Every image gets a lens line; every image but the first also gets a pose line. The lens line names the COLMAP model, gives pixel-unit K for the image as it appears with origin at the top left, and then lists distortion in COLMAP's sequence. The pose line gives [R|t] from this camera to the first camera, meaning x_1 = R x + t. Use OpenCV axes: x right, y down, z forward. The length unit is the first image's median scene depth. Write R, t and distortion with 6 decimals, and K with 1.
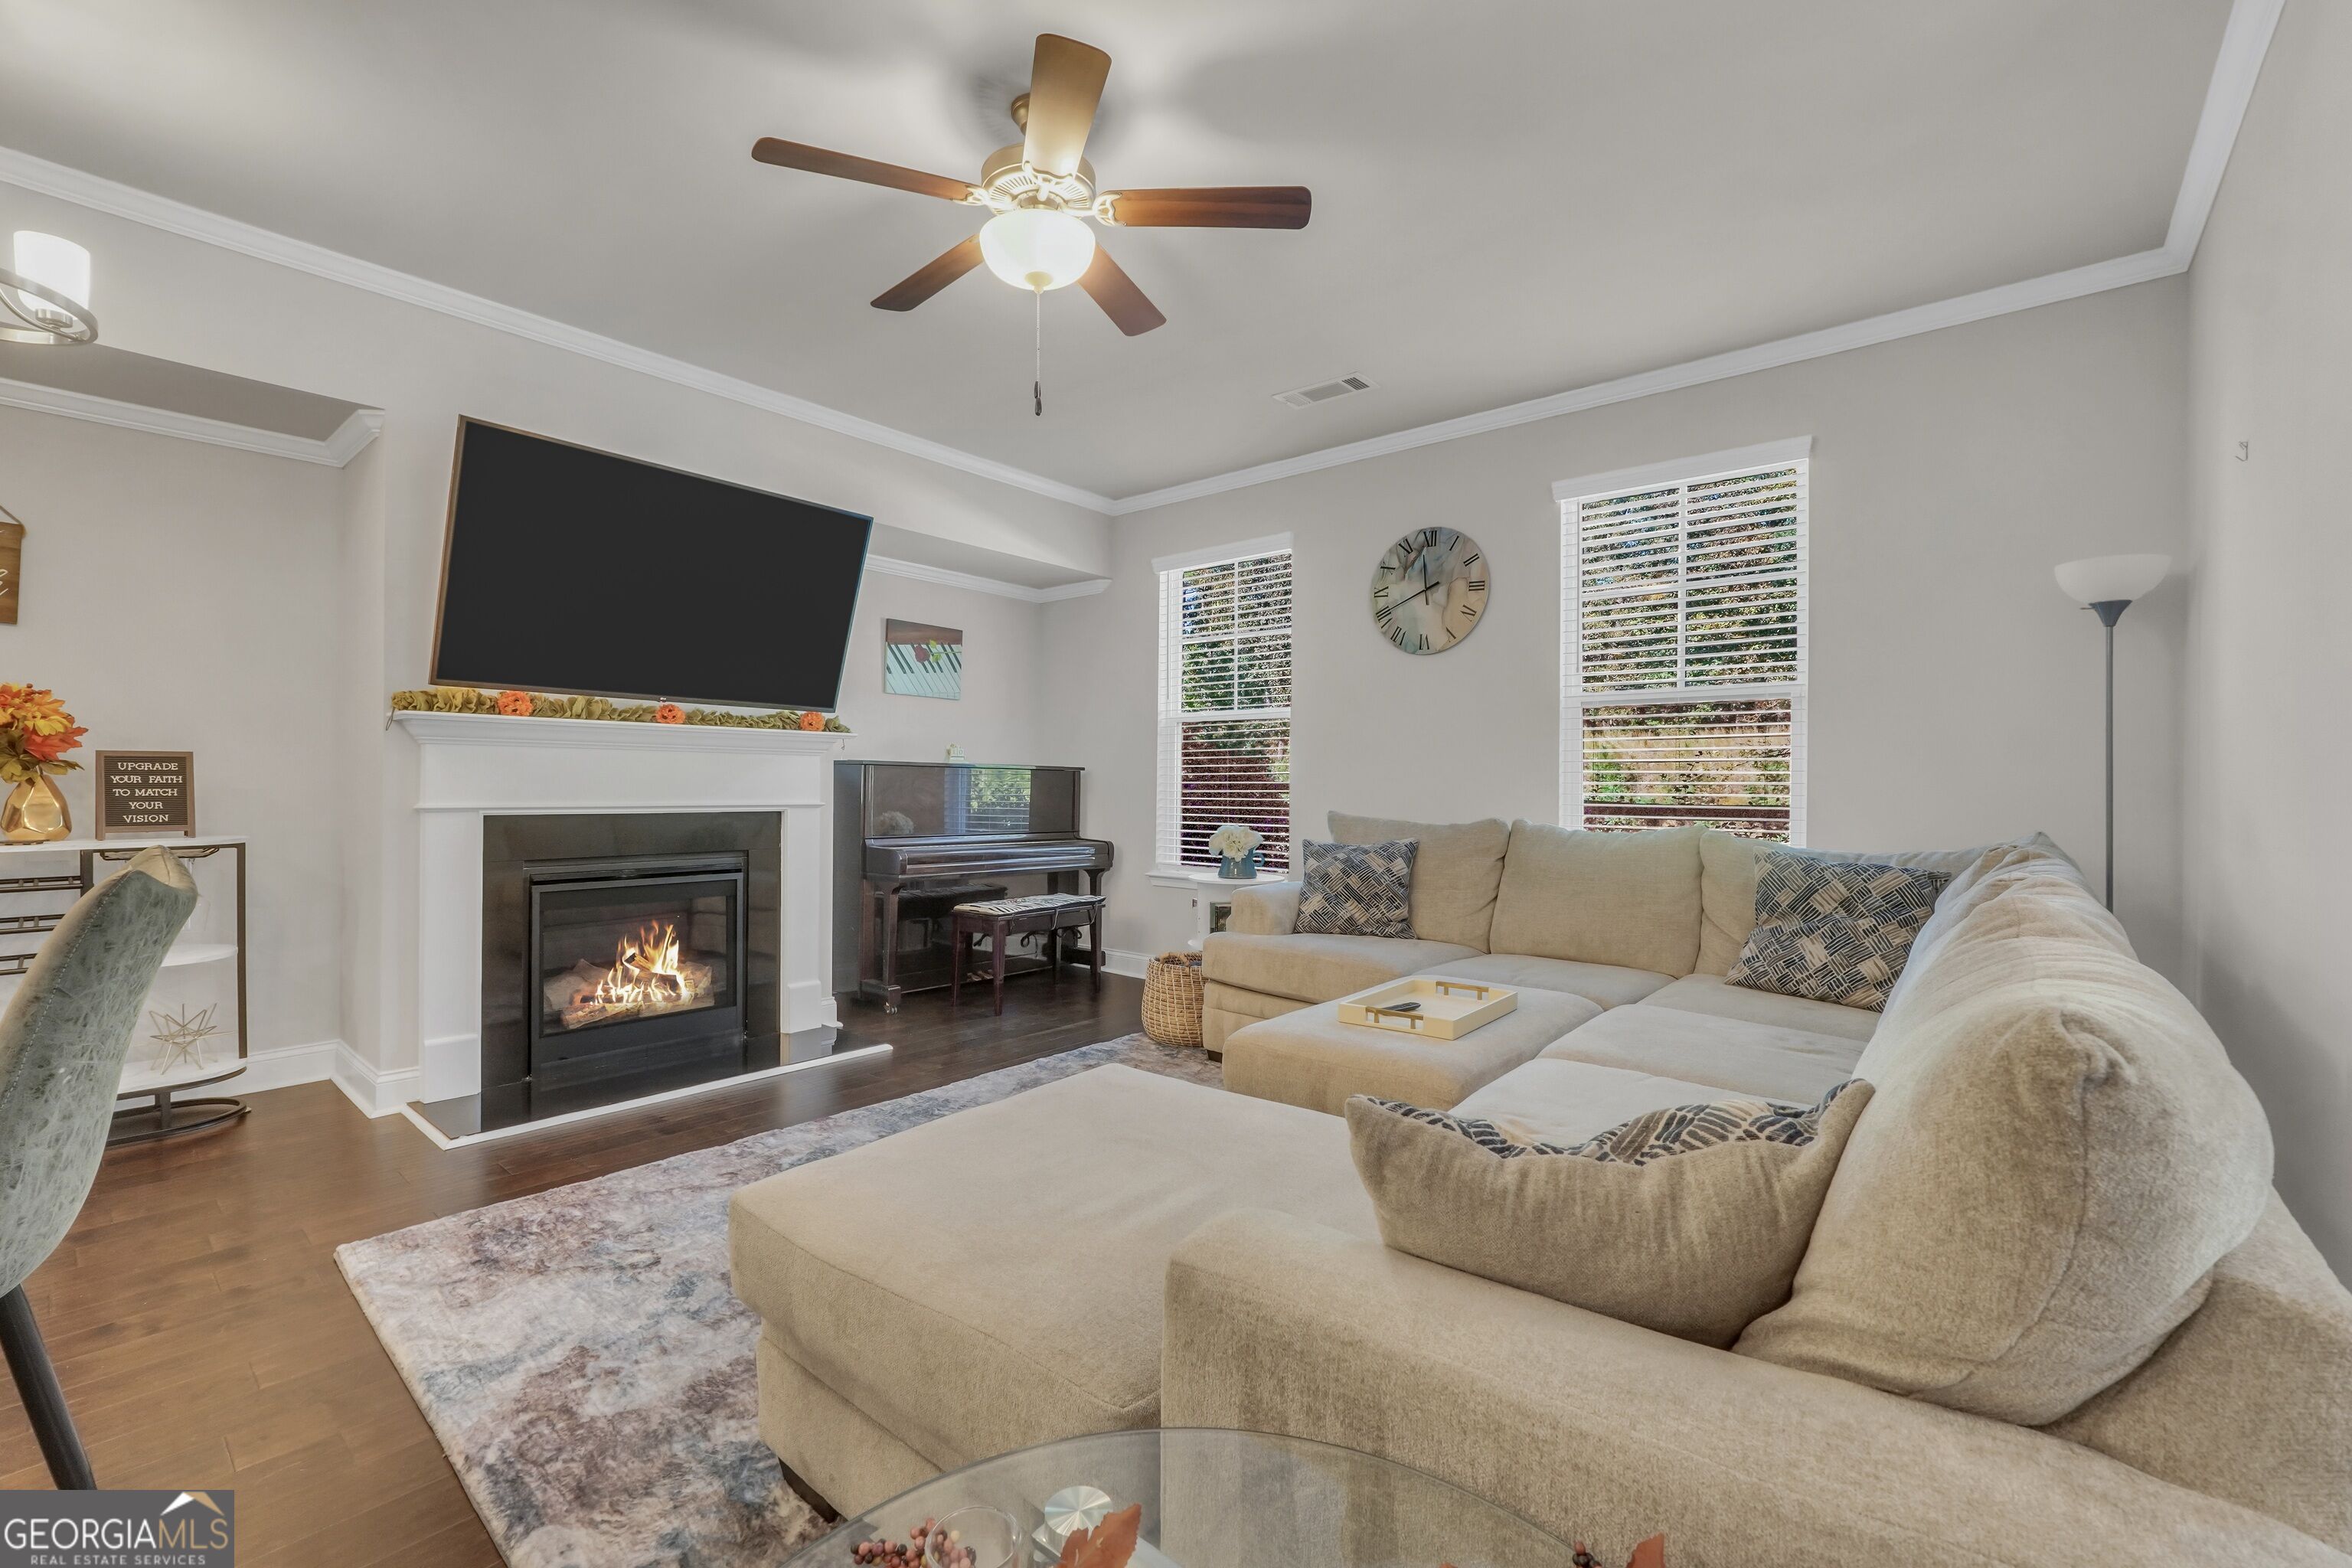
lens RADIAL K [[989.5, 0, 1157.0], [0, 989.5, 781.4], [0, 0, 1]] dist [-0.018909, 0.006405]
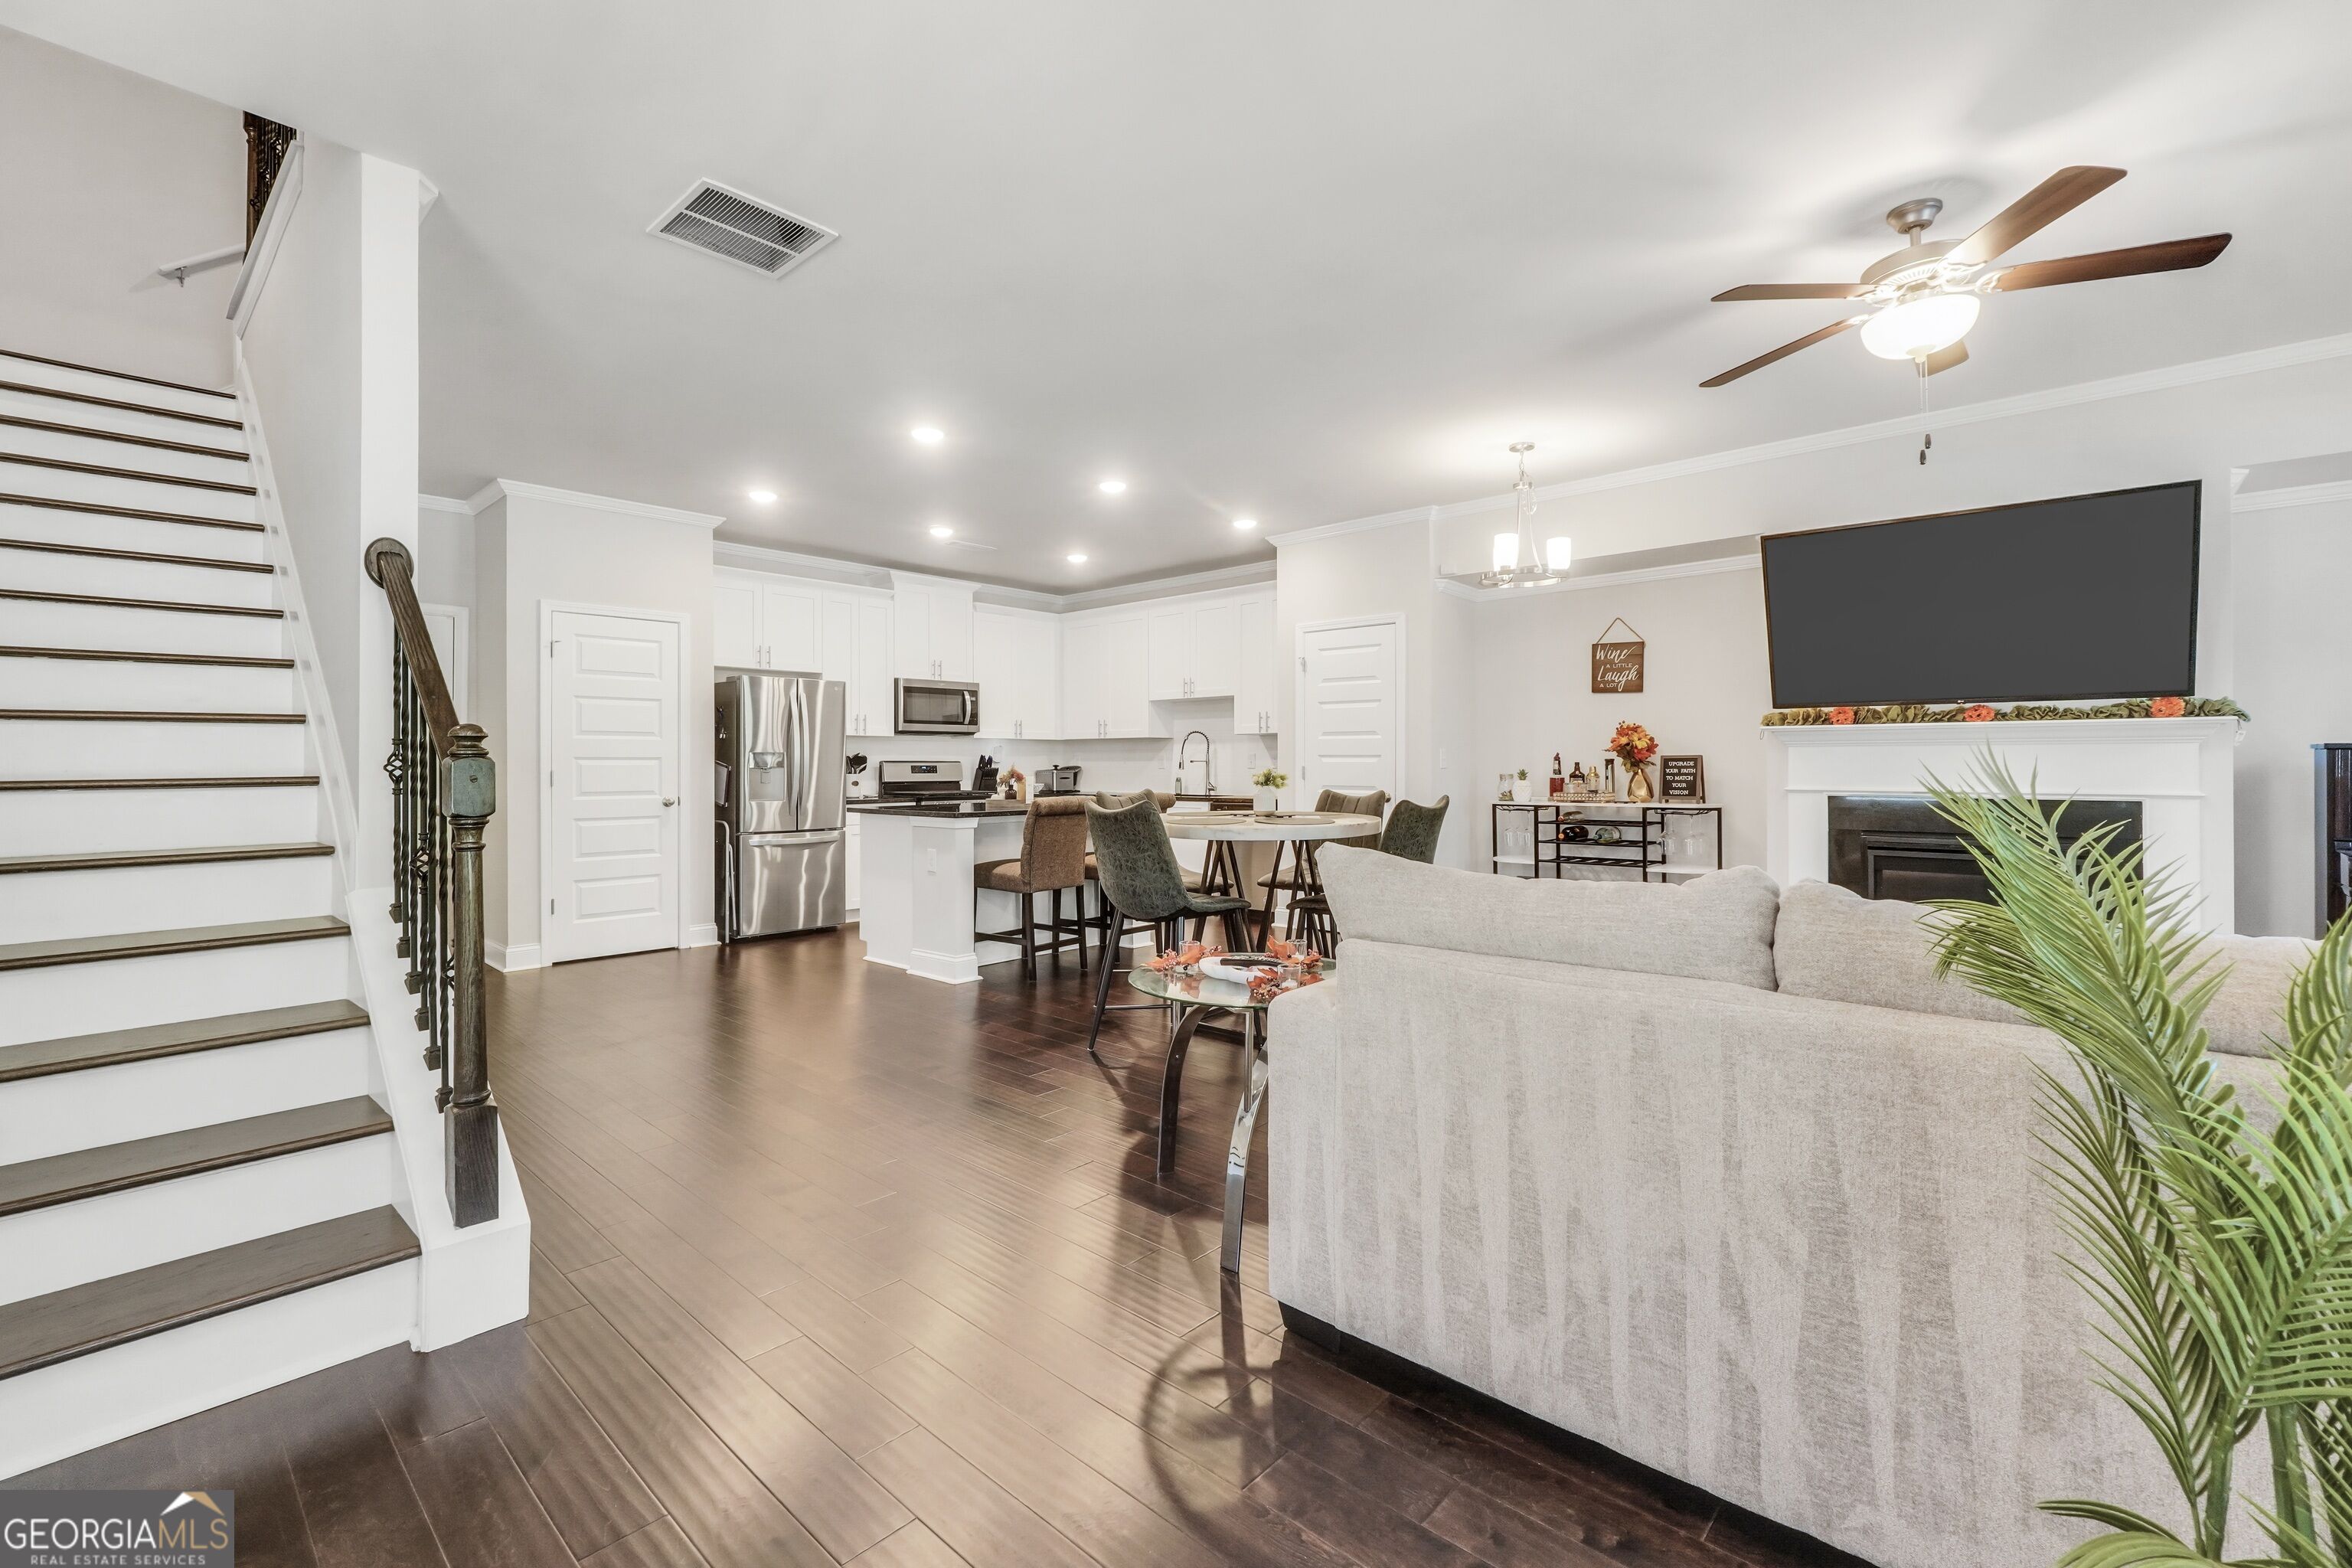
lens RADIAL K [[1015.8, 0, 1178.3], [0, 1015.8, 756.9], [0, 0, 1]] dist [-0.000388, 0.000254]
pose [[-0.019873, -0.013517, -0.999711, 0.691541], [0.005825, 0.999890, -0.013635, -0.005885], [0.999786, -0.006094, -0.019792, 0.080318]]
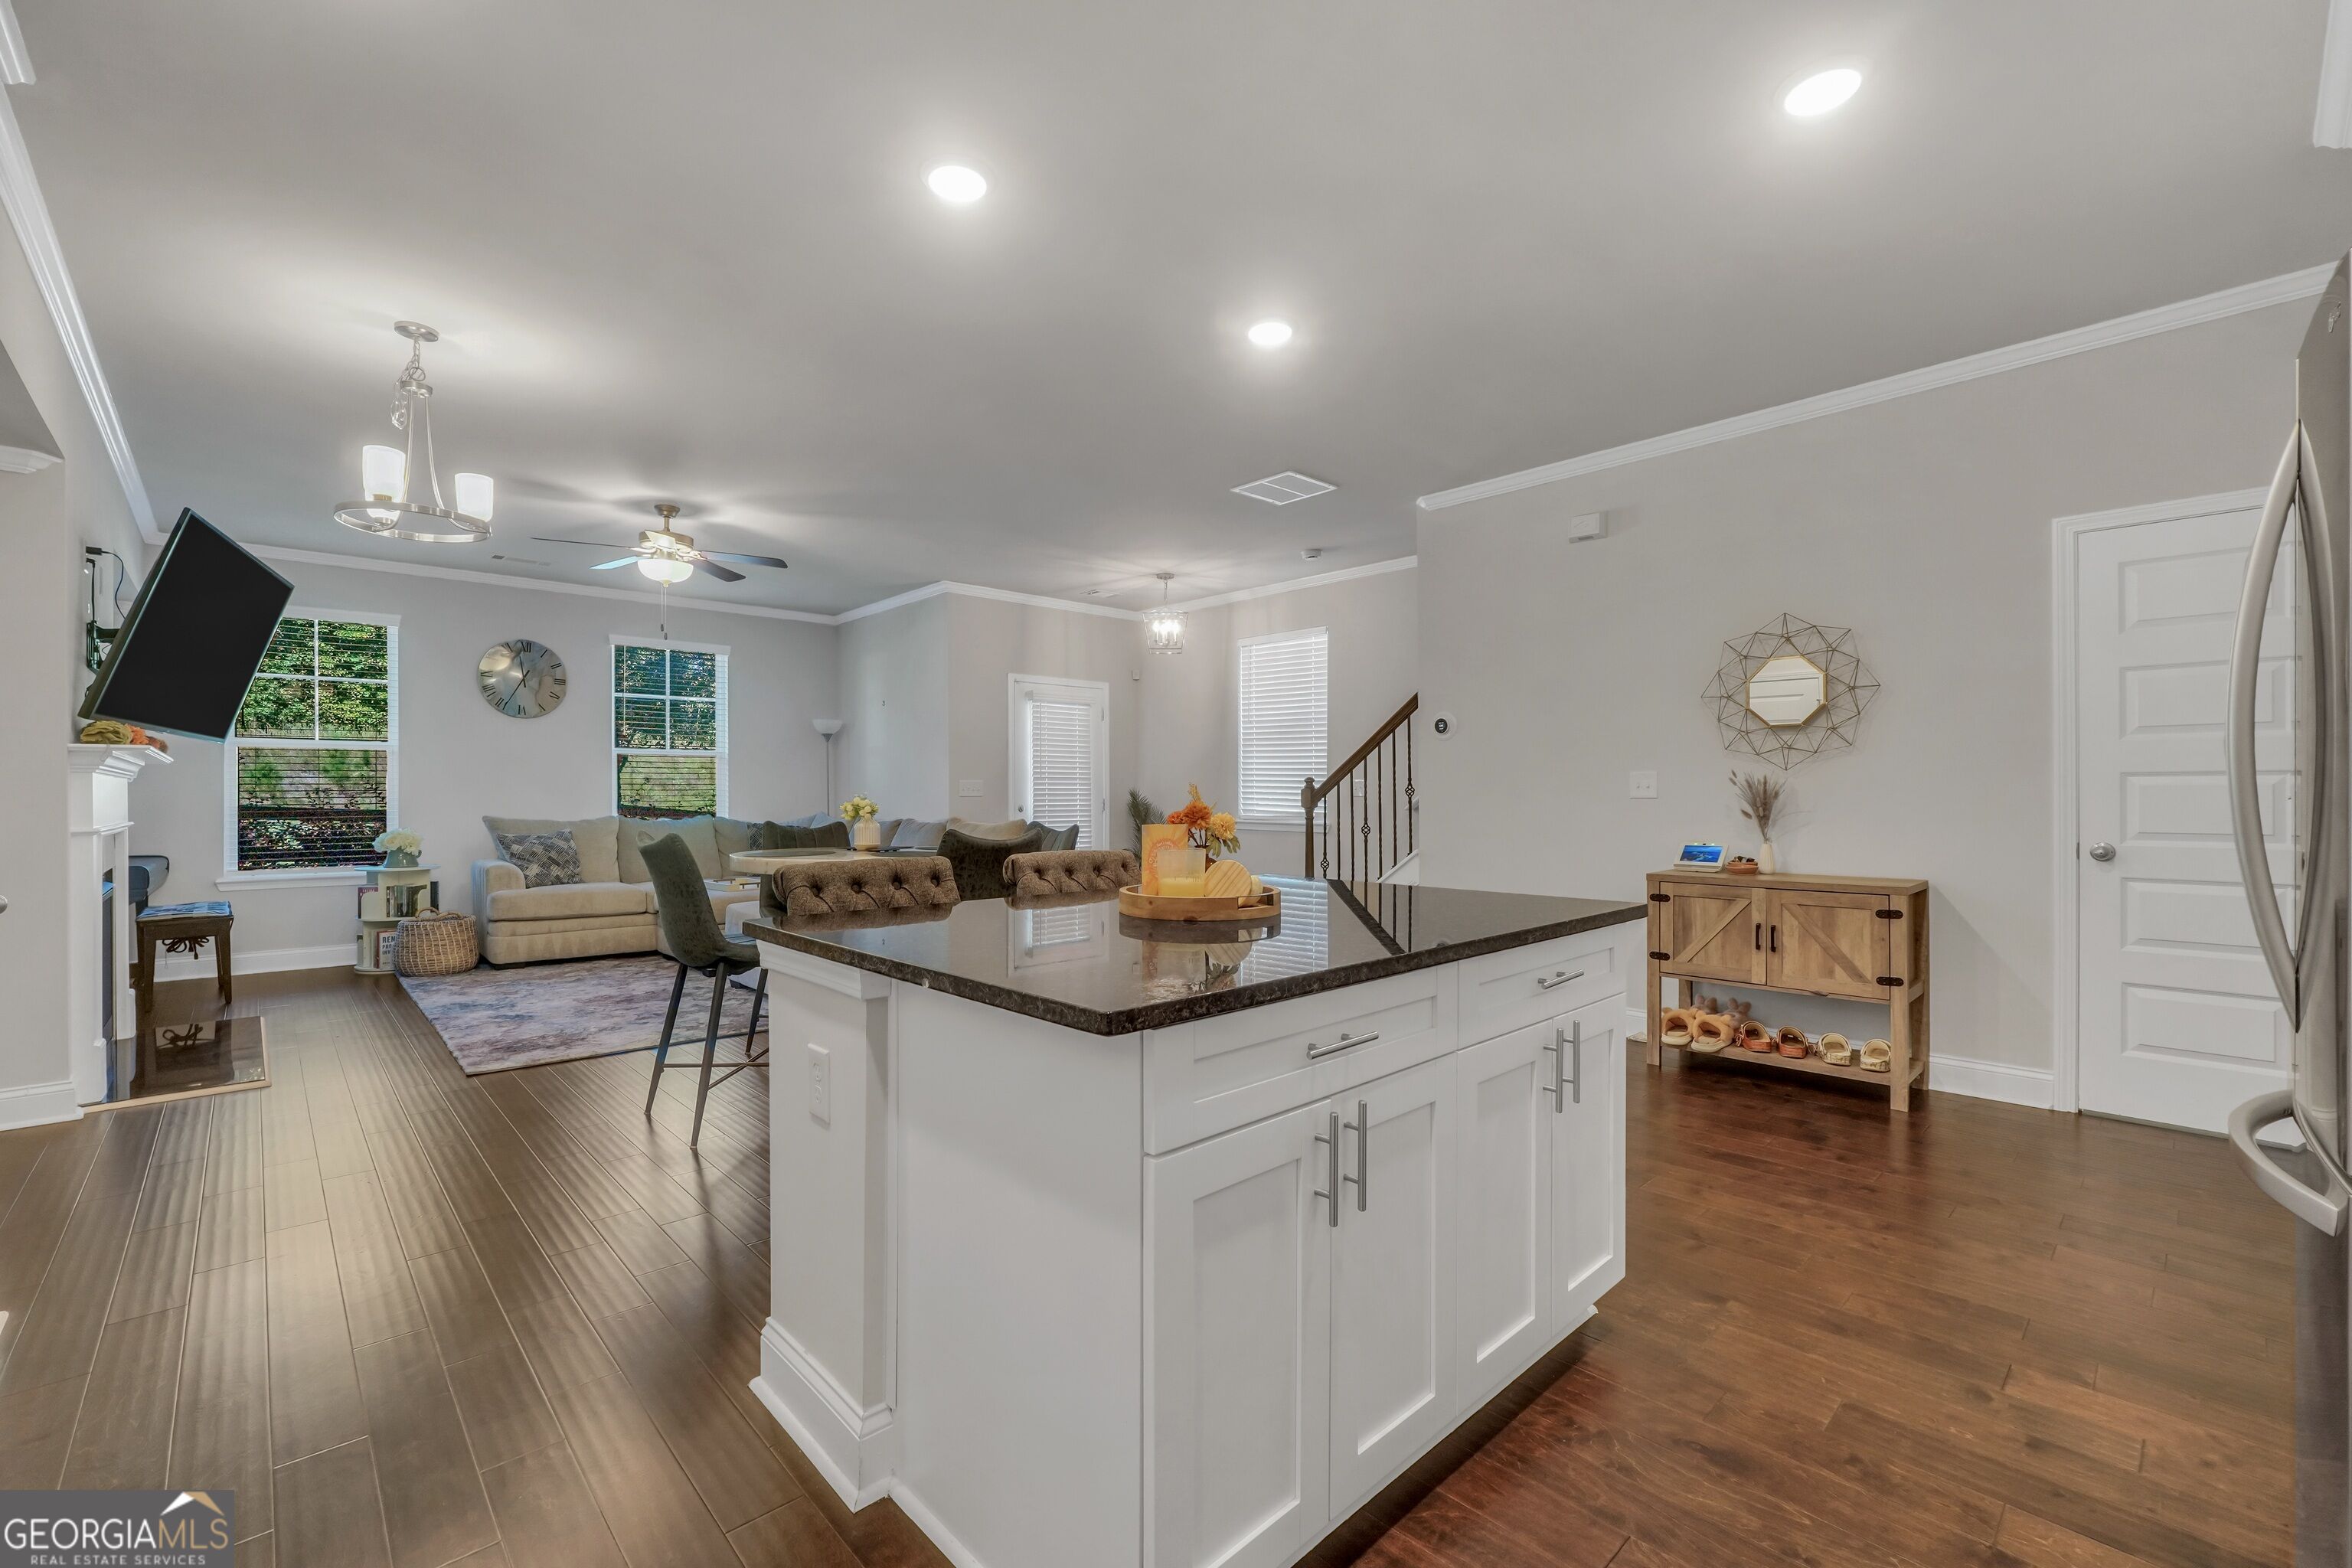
lens RADIAL K [[982.8, 0, 1150.3], [0, 982.8, 791.8], [0, 0, 1]] dist [-0.001690, -0.000292]
pose [[0.116874, -0.005737, 0.993130, -1.408944], [0.000891, 0.999984, 0.005672, -0.018199], [-0.993146, 0.000222, 0.116877, -0.243318]]
